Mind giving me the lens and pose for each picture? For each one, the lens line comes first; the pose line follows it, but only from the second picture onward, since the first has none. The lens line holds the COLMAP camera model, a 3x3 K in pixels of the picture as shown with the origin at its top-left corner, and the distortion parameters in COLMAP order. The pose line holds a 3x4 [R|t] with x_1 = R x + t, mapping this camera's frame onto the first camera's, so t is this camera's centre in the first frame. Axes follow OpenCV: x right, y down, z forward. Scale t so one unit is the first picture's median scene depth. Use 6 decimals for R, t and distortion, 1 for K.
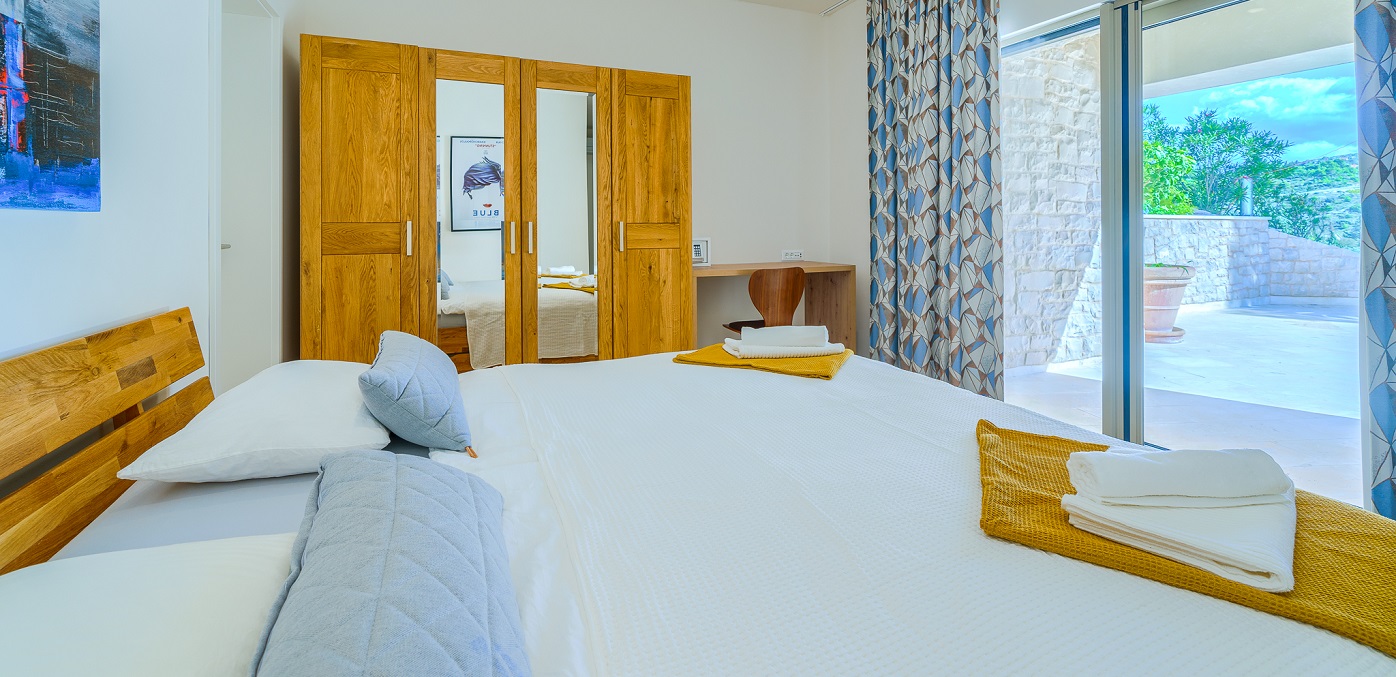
lens RADIAL K [[566.3, 0, 695.6], [0, 566.3, 226.6], [0, 0, 1]] dist [0.000408, 0.000034]
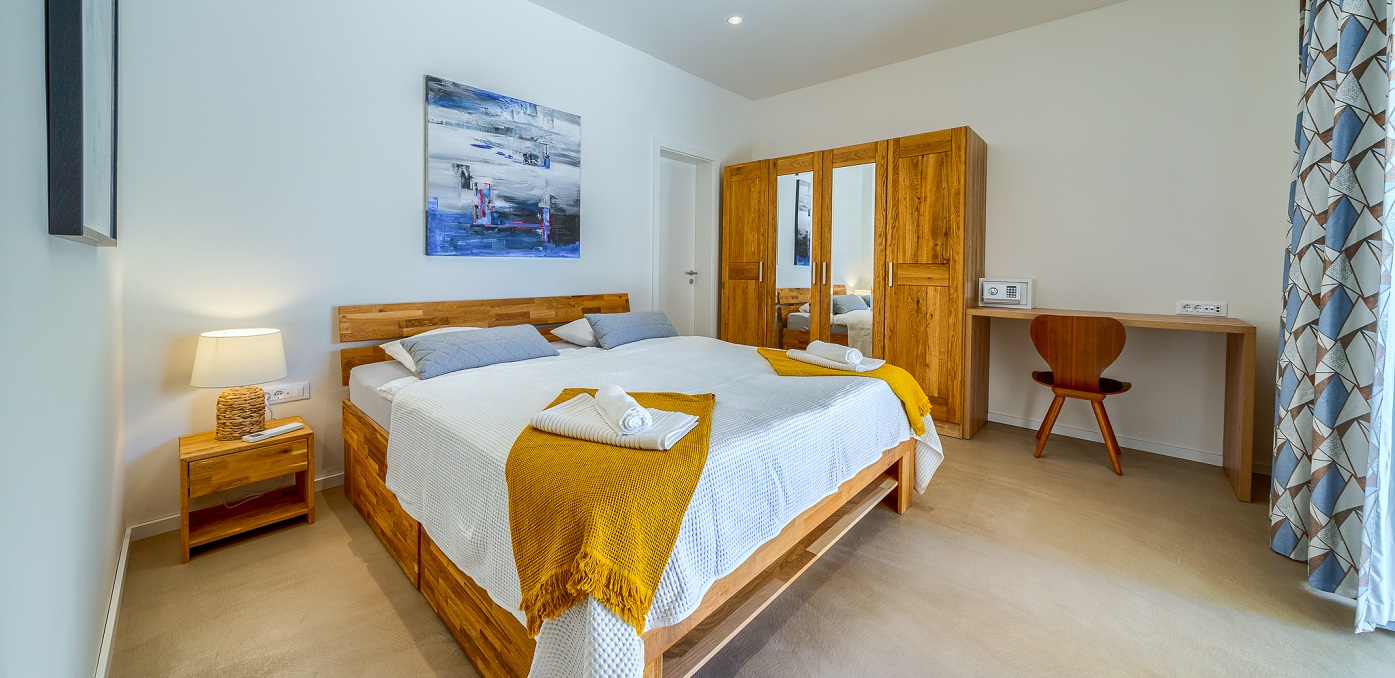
lens RADIAL K [[475.2, 0, 696.4], [0, 475.2, 278.0], [0, 0, 1]] dist [-0.000686, -0.000018]
pose [[0.421741, 0.032522, -0.906133, 0.633769], [-0.011455, 0.999468, 0.030540, -0.001373], [0.906644, -0.002500, 0.421889, 0.173498]]
